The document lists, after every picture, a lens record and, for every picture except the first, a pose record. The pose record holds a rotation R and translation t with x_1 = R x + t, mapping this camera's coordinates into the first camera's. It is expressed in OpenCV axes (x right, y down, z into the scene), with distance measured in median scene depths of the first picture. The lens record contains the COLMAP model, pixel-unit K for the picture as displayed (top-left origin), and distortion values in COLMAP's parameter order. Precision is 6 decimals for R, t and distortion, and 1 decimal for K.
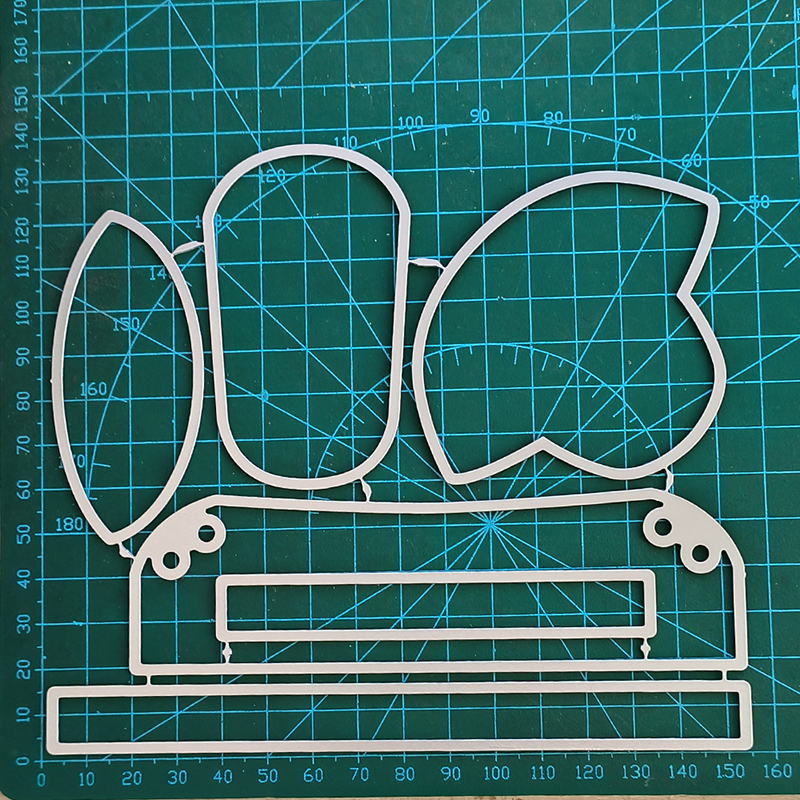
lens RADIAL K [[1439.0, 0, 400.0], [0, 1439.0, 400.0], [0, 0, 1]] dist [0.073525, 0.303782]
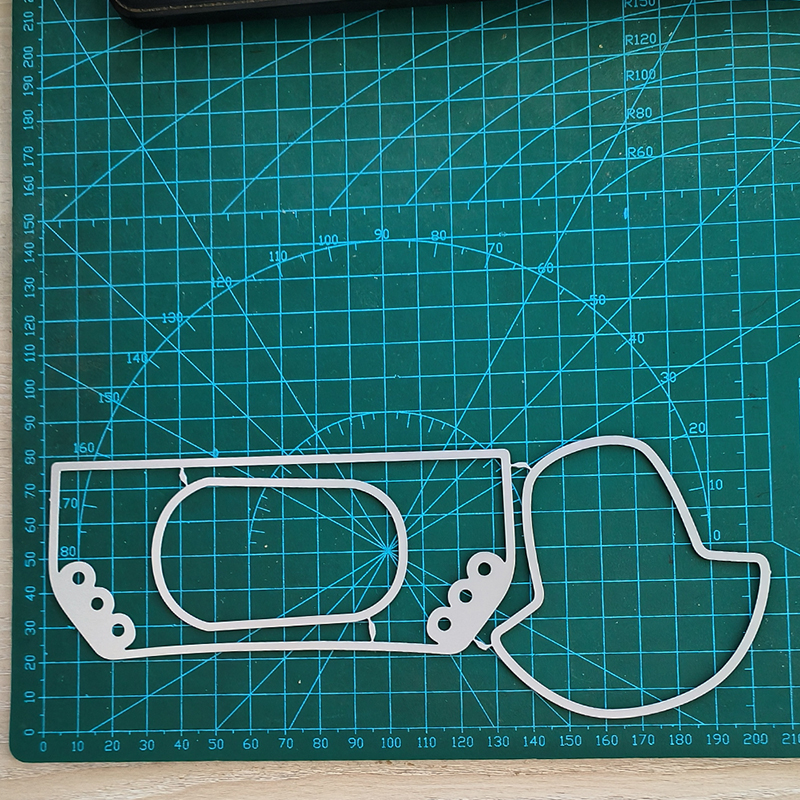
lens RADIAL K [[1363.9, 0, 400.0], [0, 1363.9, 400.0], [0, 0, 1]] dist [0.066313, -0.046601]
pose [[0.997830, 0.007199, 0.065448, -0.007817], [-0.005852, 0.999768, -0.020741, -0.024166], [-0.065582, 0.020313, 0.997640, -0.228761]]
